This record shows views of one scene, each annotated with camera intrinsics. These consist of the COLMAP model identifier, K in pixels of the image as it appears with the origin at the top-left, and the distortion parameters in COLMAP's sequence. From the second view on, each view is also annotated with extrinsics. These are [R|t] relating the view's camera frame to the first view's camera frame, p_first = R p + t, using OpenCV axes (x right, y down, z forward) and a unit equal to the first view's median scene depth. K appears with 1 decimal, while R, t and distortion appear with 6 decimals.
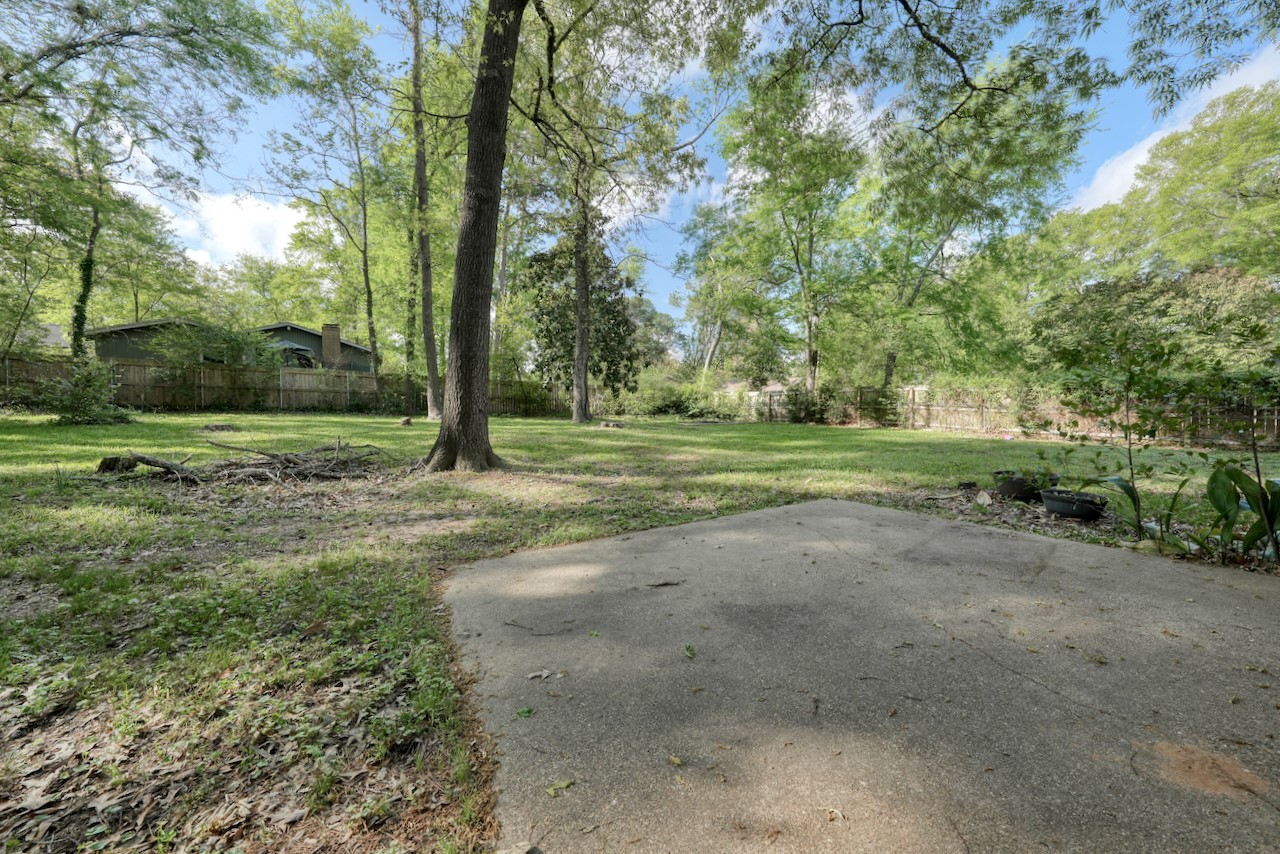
lens RADIAL K [[435.6, 0, 640.0], [0, 435.6, 427.0], [0, 0, 1]] dist [-0.005205, 0.000051]
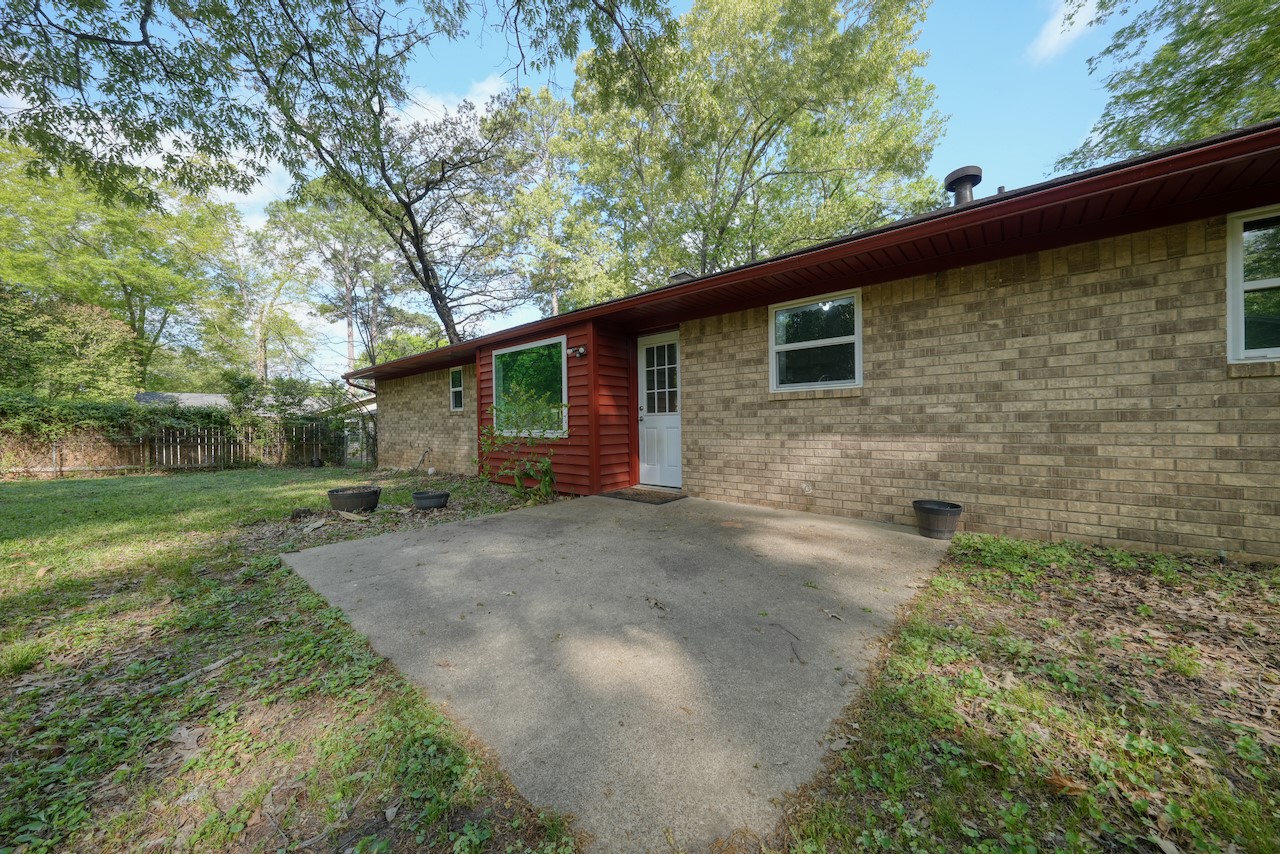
lens RADIAL K [[435.6, 0, 640.0], [0, 435.6, 427.0], [0, 0, 1]] dist [-0.005205, 0.000051]
pose [[-0.328172, 0.017164, 0.944462, -0.912193], [0.053543, 0.998565, 0.000458, -0.031272], [-0.943099, 0.050719, -0.328620, 1.387162]]
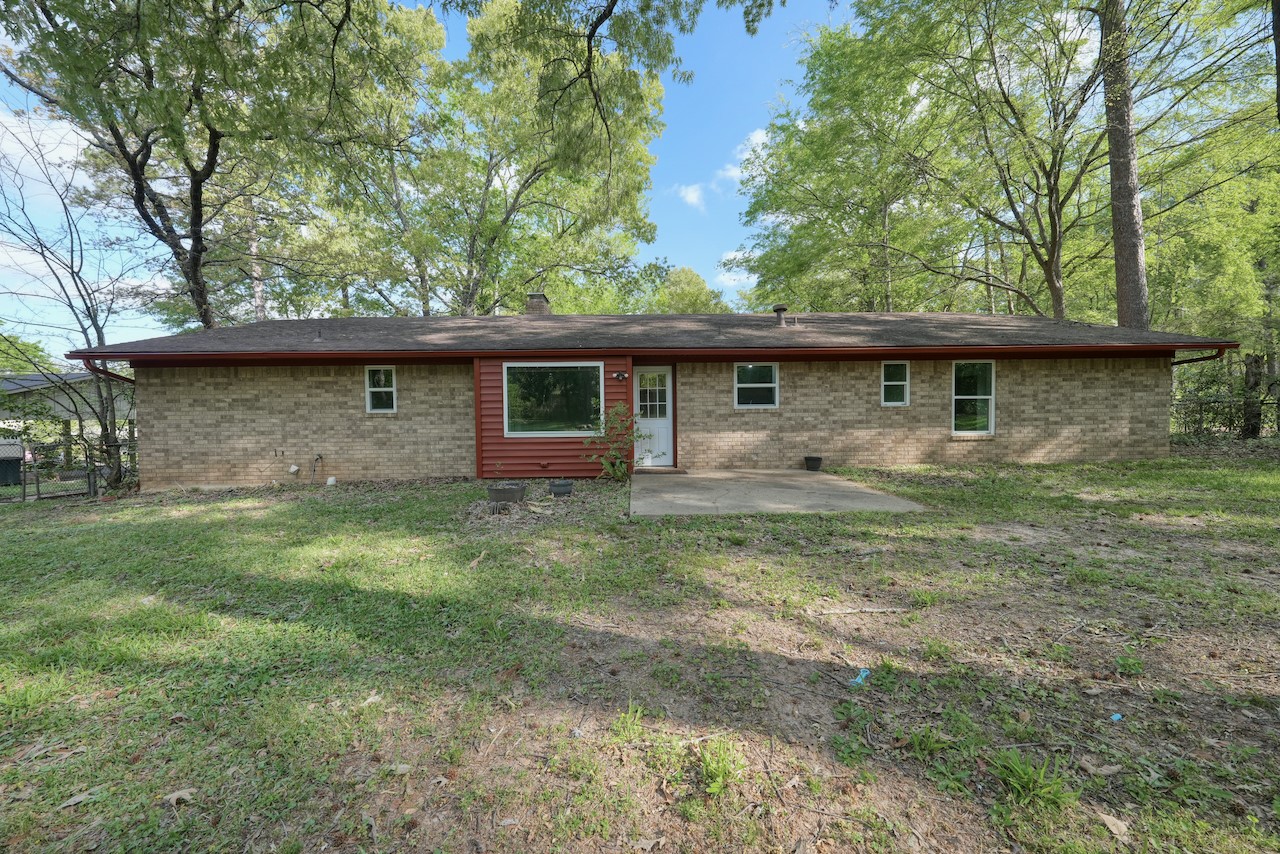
lens RADIAL K [[435.6, 0, 640.0], [0, 435.6, 427.0], [0, 0, 1]] dist [-0.005205, 0.000051]
pose [[-0.876939, 0.017528, 0.480282, -0.576886], [0.047636, 0.997584, 0.050571, -0.141752], [-0.478235, 0.067227, -0.875655, 2.792550]]
